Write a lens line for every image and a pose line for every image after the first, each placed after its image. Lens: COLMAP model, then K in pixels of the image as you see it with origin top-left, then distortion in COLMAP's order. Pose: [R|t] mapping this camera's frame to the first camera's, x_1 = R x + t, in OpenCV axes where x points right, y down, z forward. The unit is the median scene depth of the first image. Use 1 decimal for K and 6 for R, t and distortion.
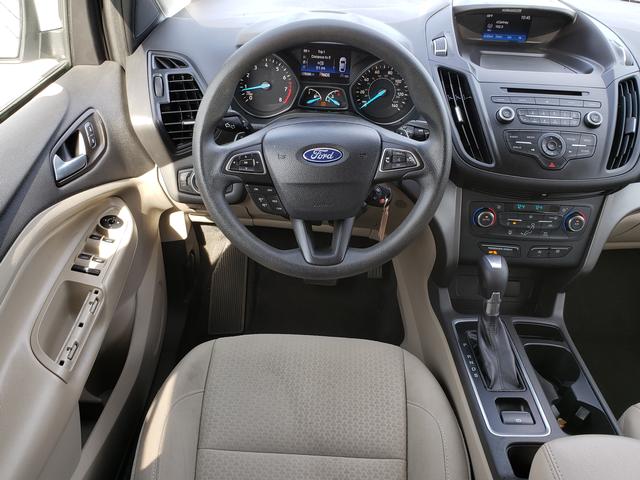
lens RADIAL K [[552.7, 0, 320.0], [0, 552.7, 240.0], [0, 0, 1]] dist [0.014702, 0.000832]
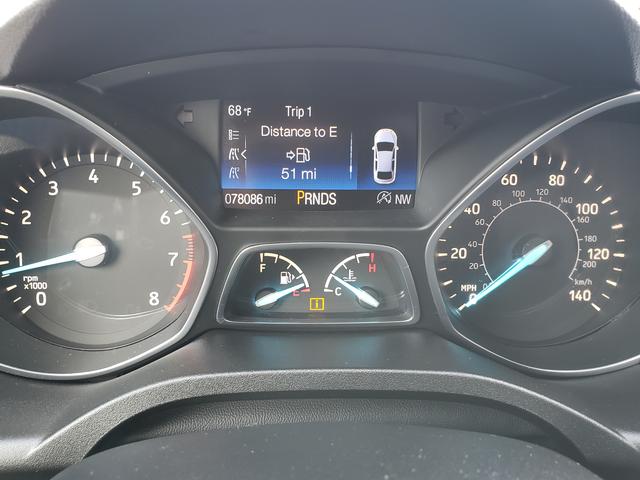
lens RADIAL K [[552.7, 0, 320.0], [0, 552.7, 240.0], [0, 0, 1]] dist [0.014702, 0.000832]
pose [[0.998166, -0.055180, 0.024900, 0.002502], [0.059740, 0.964379, -0.257691, -0.210100], [-0.009793, 0.258706, 0.965906, 0.744223]]
